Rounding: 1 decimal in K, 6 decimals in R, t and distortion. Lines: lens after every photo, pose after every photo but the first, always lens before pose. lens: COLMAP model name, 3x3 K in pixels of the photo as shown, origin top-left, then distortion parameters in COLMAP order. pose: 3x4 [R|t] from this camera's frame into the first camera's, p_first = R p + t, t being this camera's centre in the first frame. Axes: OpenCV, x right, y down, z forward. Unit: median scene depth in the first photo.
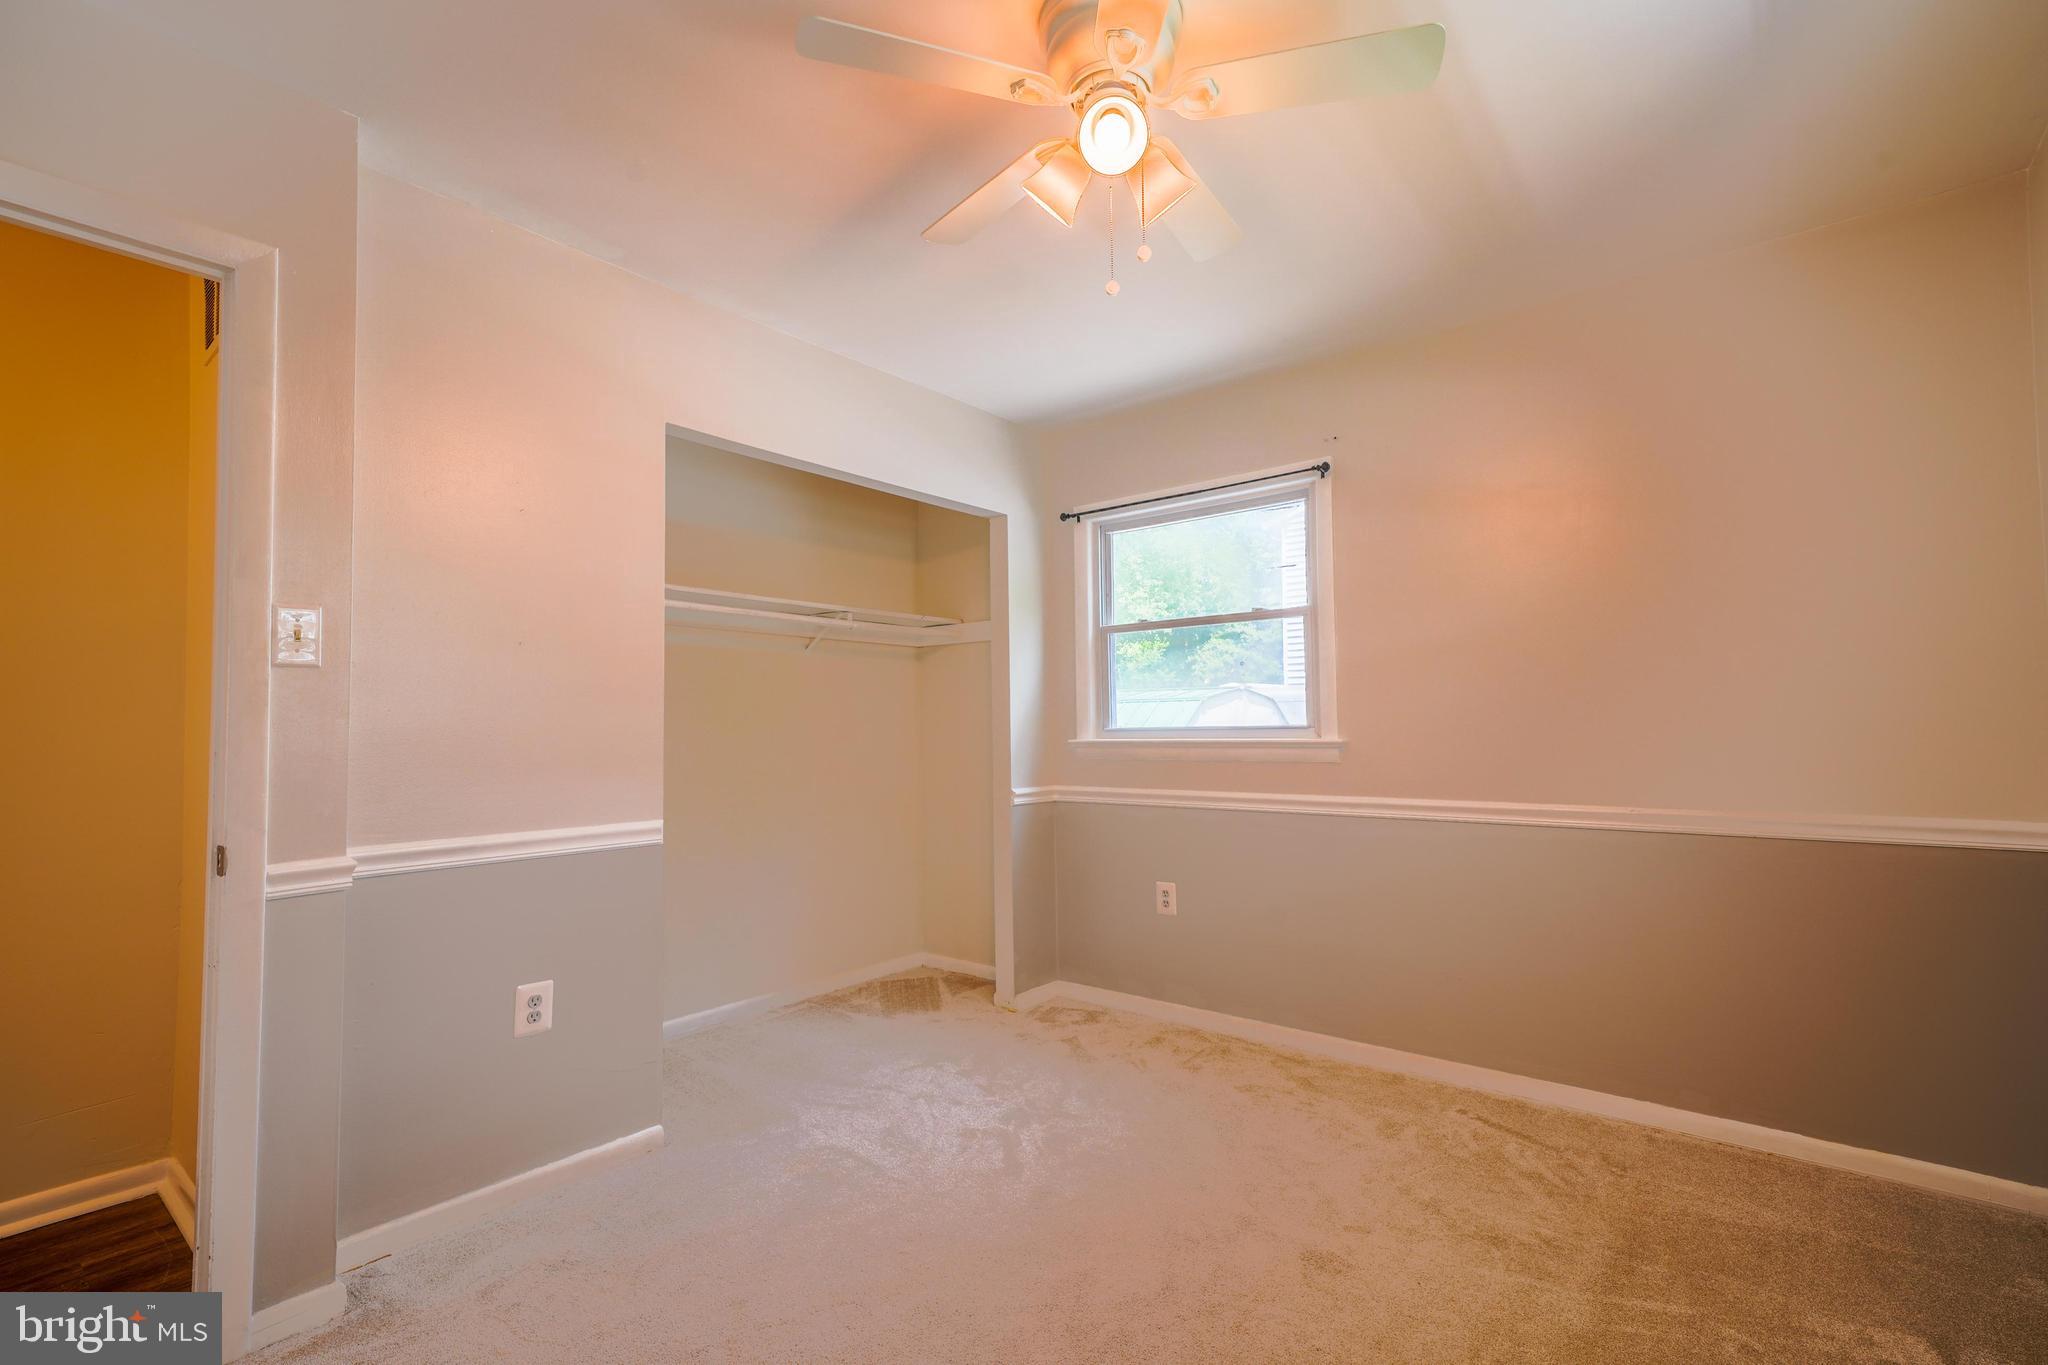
lens RADIAL K [[944.2, 0, 1024.8], [0, 944.2, 691.1], [0, 0, 1]] dist [0.011296, 0.003213]
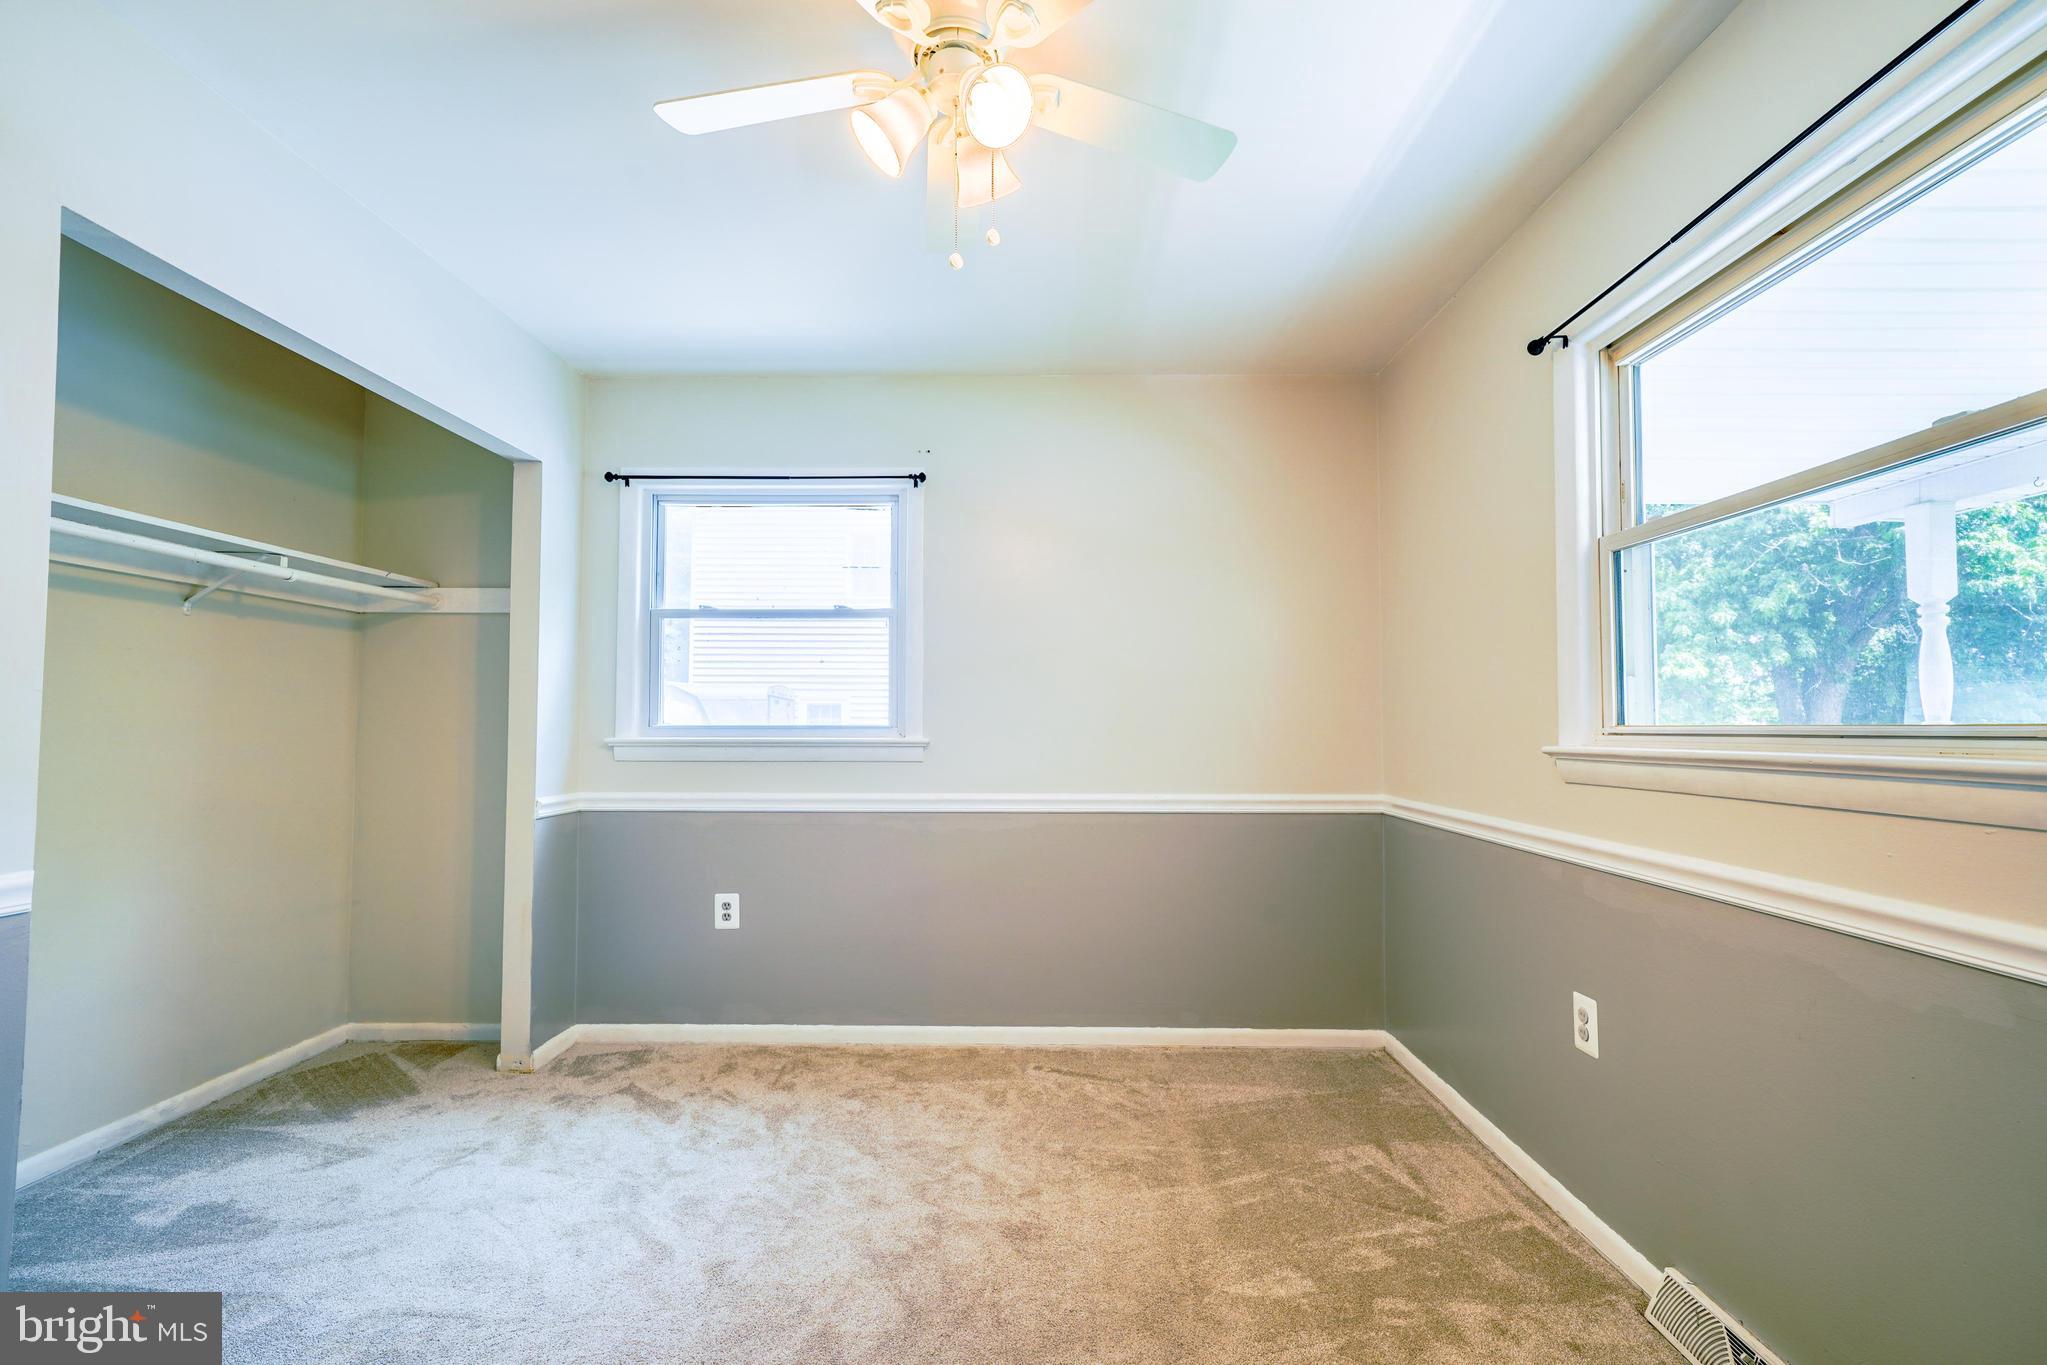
lens RADIAL K [[937.5, 0, 1040.4], [0, 937.5, 691.1], [0, 0, 1]] dist [0.012164, 0.001495]
pose [[0.774758, 0.037490, 0.631145, -0.214525], [-0.037439, 0.999209, -0.013396, 0.006643], [-0.631148, -0.013251, 0.775549, 0.109503]]
